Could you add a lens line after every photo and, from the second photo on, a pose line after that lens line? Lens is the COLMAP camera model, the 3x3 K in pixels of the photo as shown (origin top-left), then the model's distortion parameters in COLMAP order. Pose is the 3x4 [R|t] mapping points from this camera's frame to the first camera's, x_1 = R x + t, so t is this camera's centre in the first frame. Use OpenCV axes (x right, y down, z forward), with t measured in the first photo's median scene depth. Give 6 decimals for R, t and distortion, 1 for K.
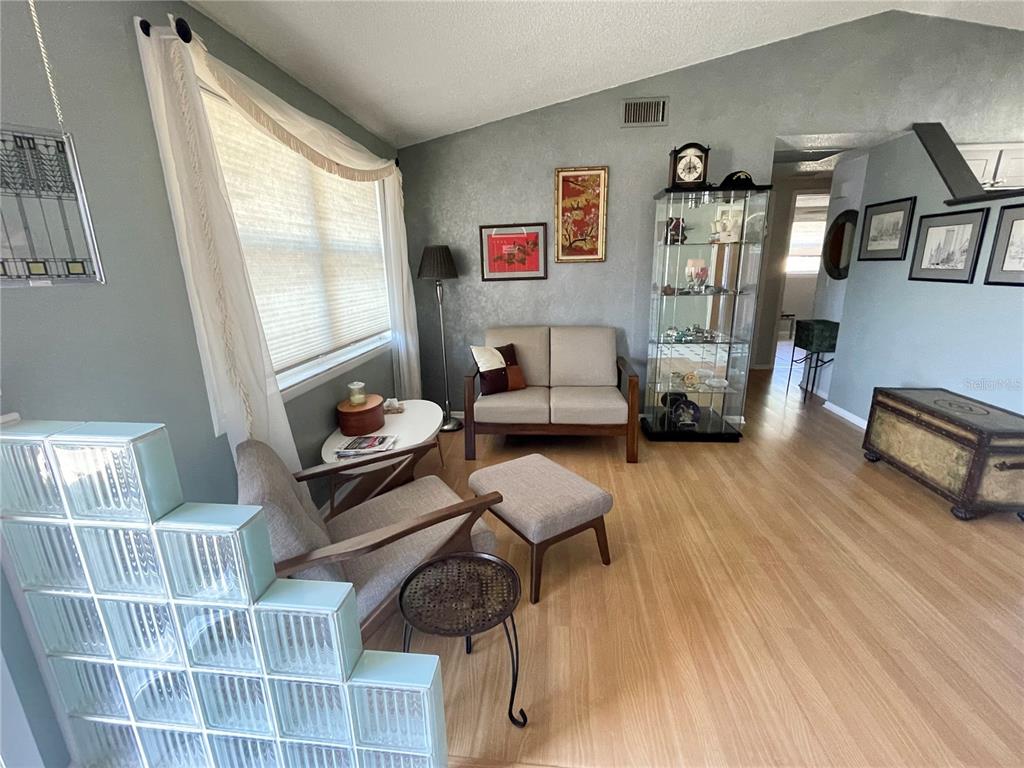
lens RADIAL K [[443.9, 0, 514.1], [0, 443.9, 381.0], [0, 0, 1]] dist [0.002444, 0.000265]
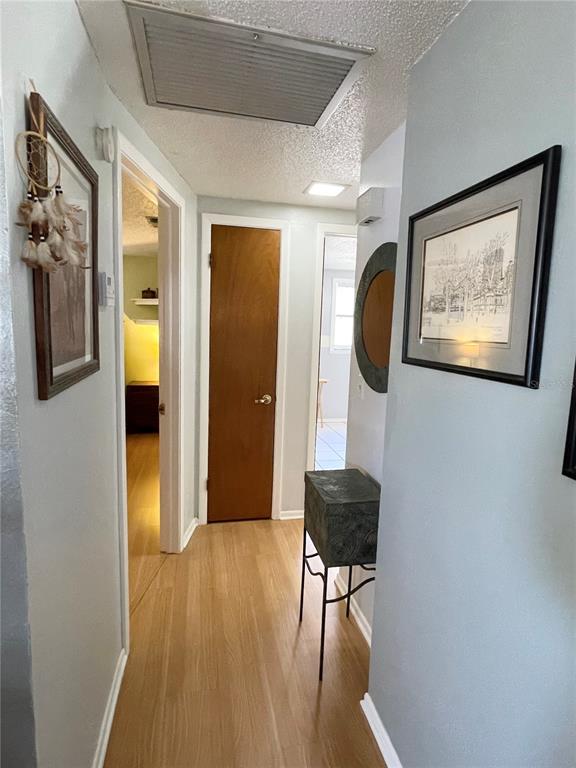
lens RADIAL K [[422.7, 0, 289.7], [0, 422.7, 382.5], [0, 0, 1]] dist [-0.005937, -0.000717]
pose [[0.947610, 0.017402, 0.318956, 0.603336], [0.020206, 0.993250, -0.114223, -0.226883], [-0.318791, 0.114684, 0.940861, 0.740737]]
